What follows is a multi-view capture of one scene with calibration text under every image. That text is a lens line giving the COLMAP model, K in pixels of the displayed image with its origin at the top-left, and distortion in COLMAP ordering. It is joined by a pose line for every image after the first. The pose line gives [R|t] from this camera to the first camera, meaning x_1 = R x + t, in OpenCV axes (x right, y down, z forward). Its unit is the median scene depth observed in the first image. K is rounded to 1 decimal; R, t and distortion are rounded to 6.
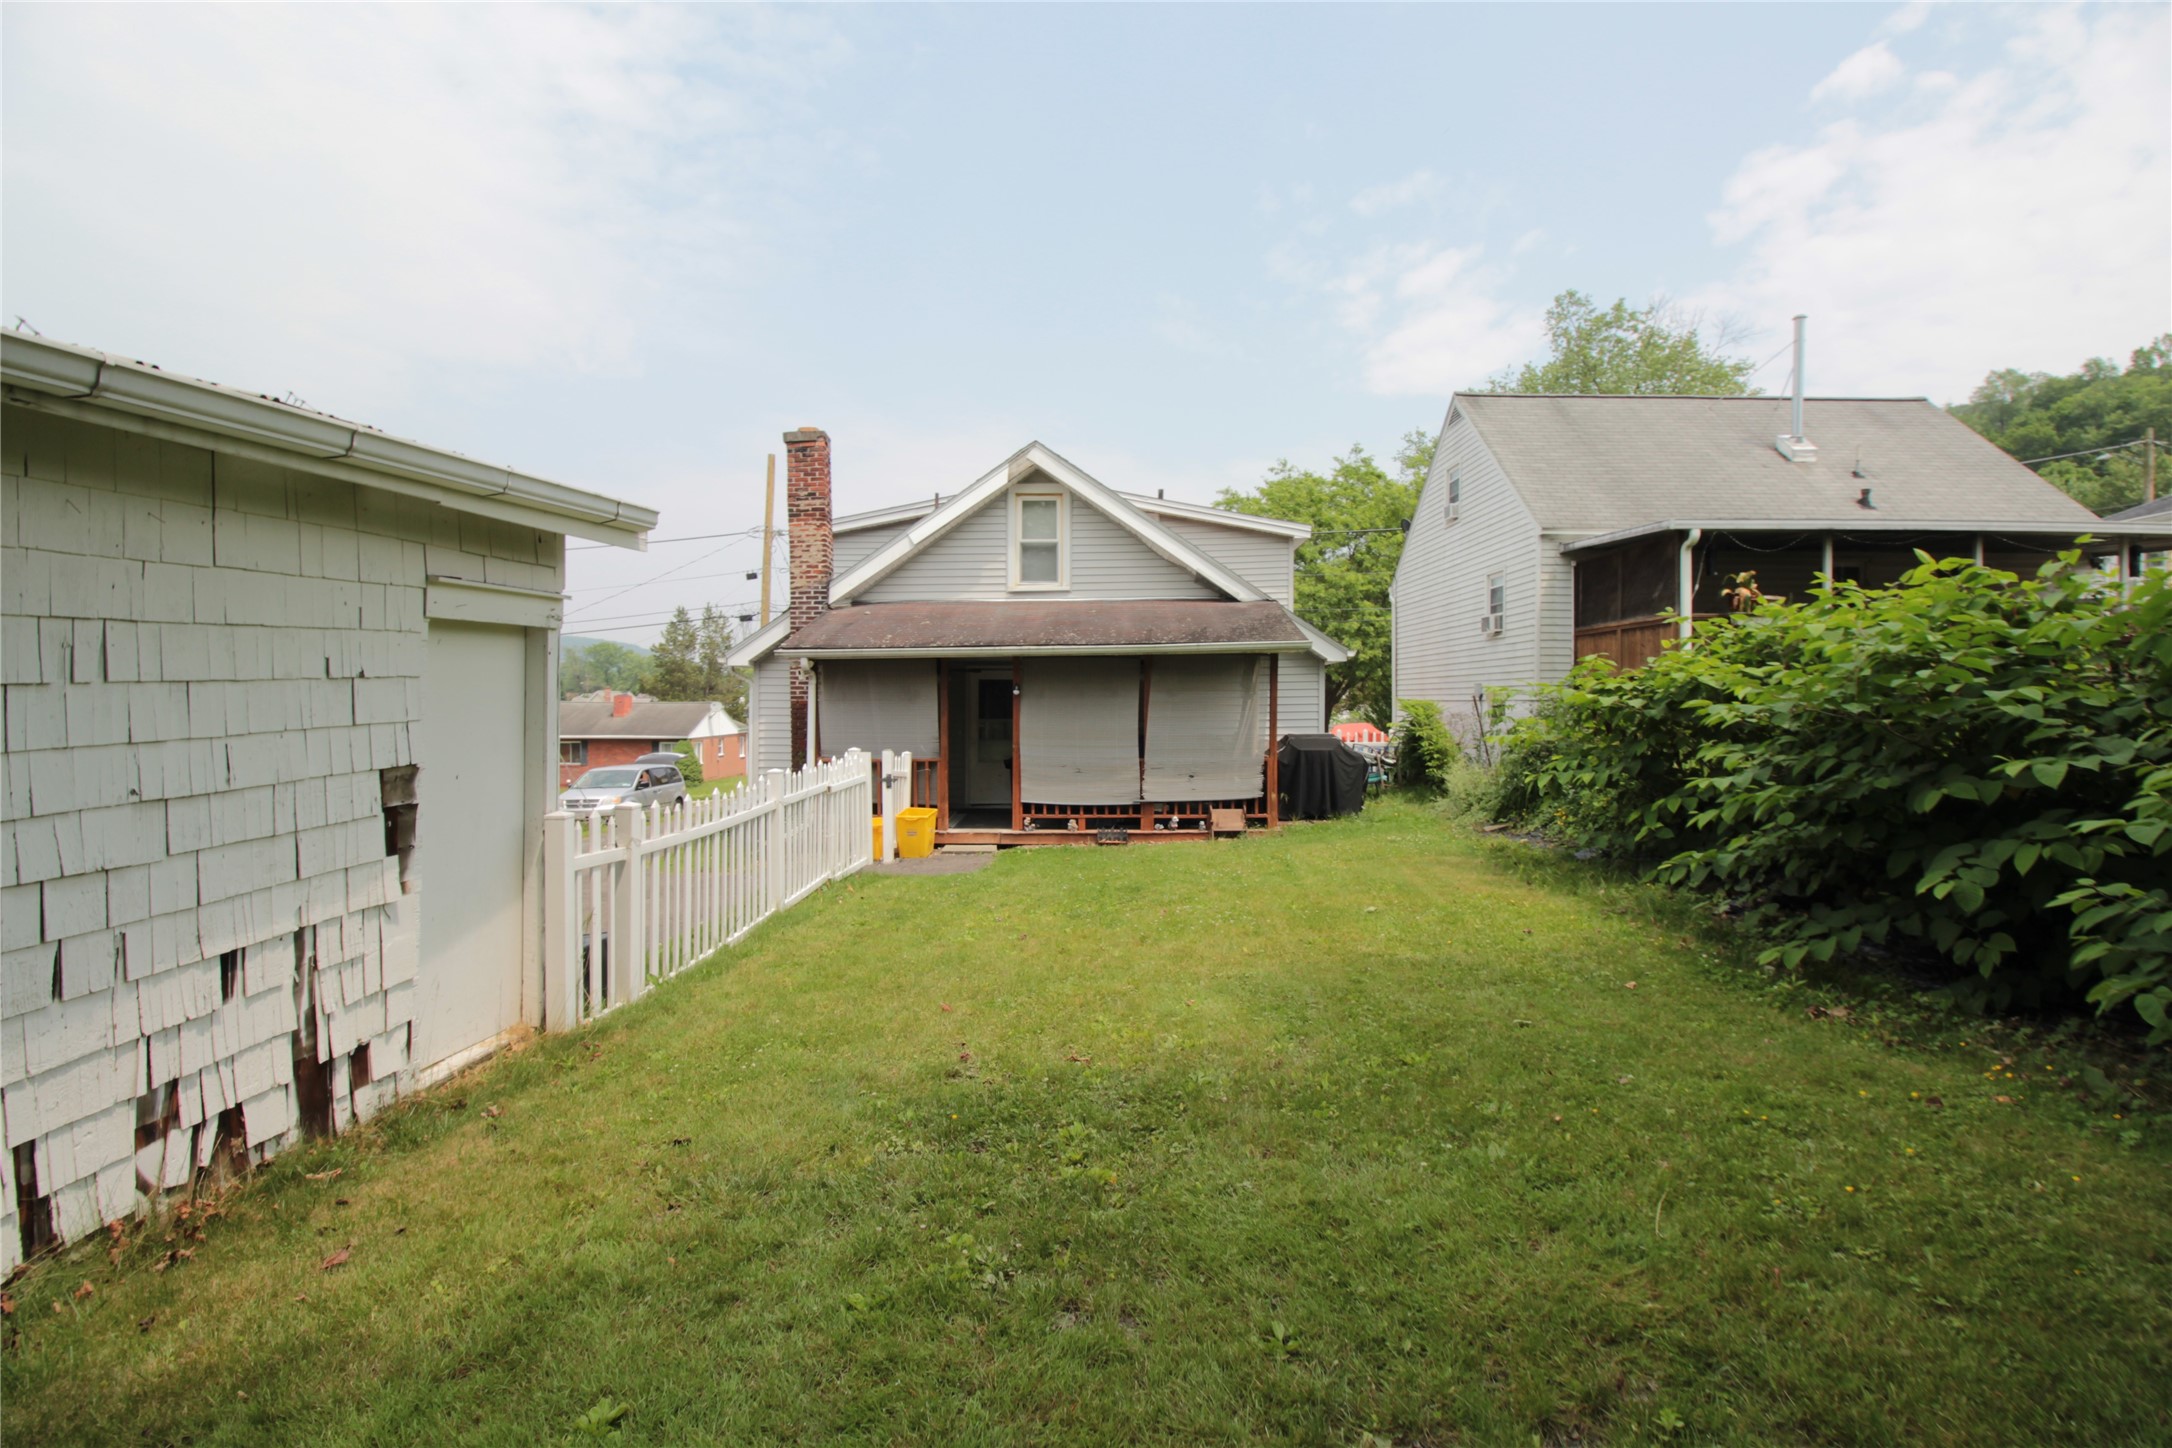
lens RADIAL K [[1017.2, 0, 1092.4], [0, 1017.2, 713.4], [0, 0, 1]] dist [-0.016631, -0.000416]
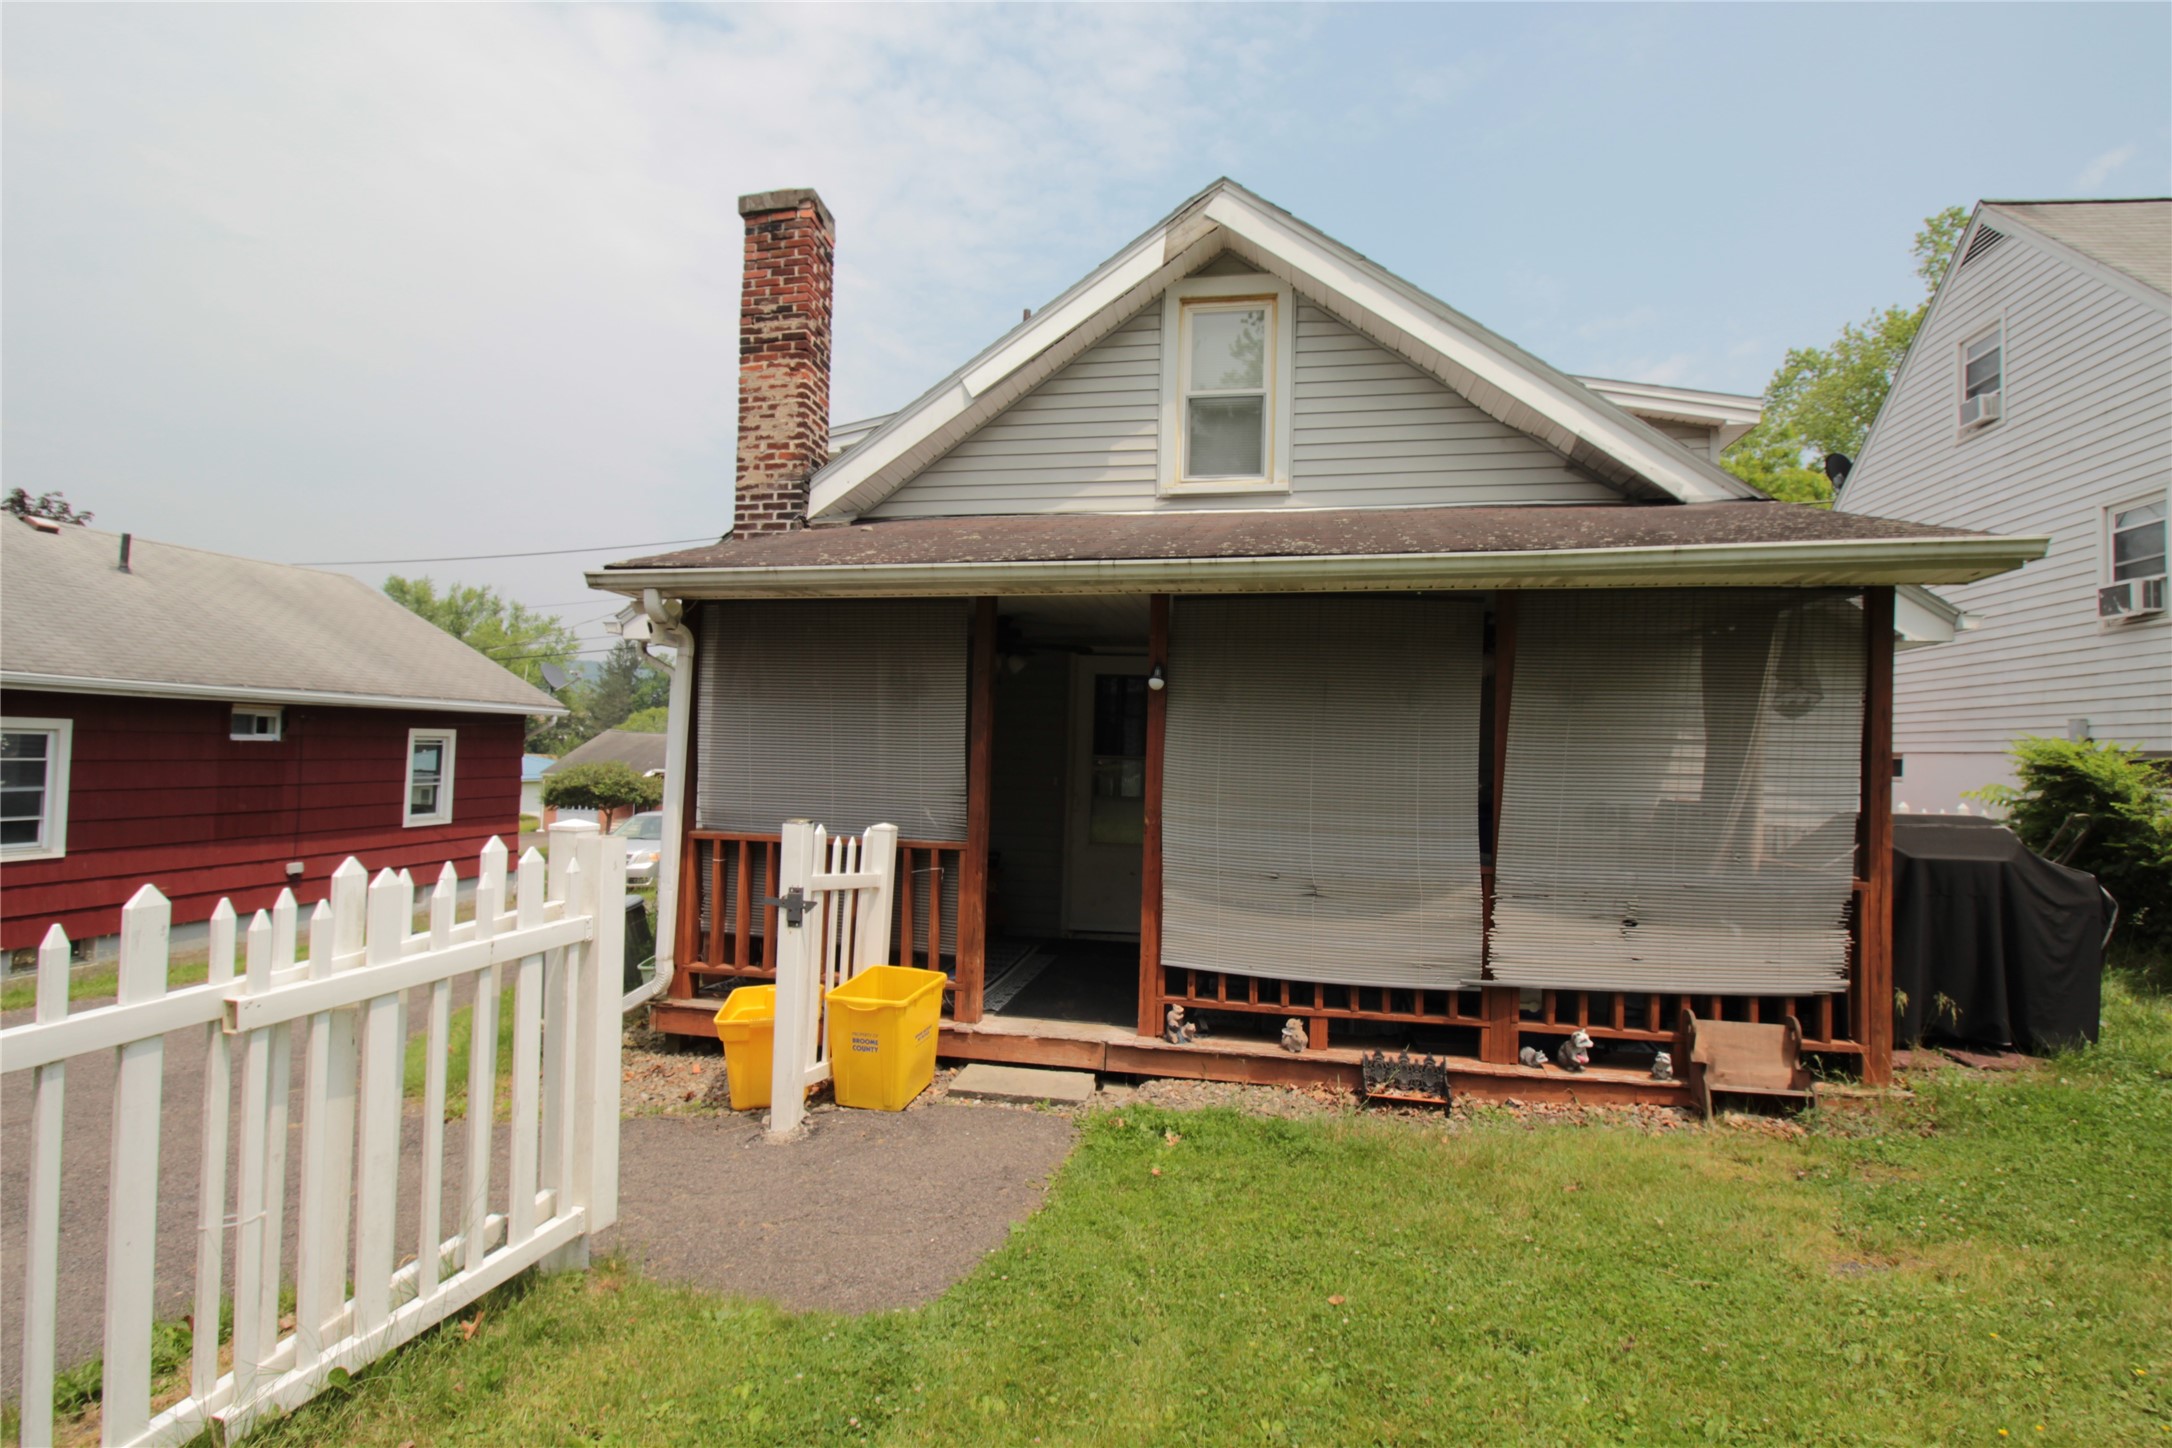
lens RADIAL K [[1017.2, 0, 1096.3], [0, 1017.2, 716.3], [0, 0, 1]] dist [-0.016631, -0.000416]
pose [[0.982987, 0.021440, -0.182422, -0.025482], [-0.029790, 0.998624, -0.043159, 0.009384], [0.181245, 0.047859, 0.982273, 0.605454]]
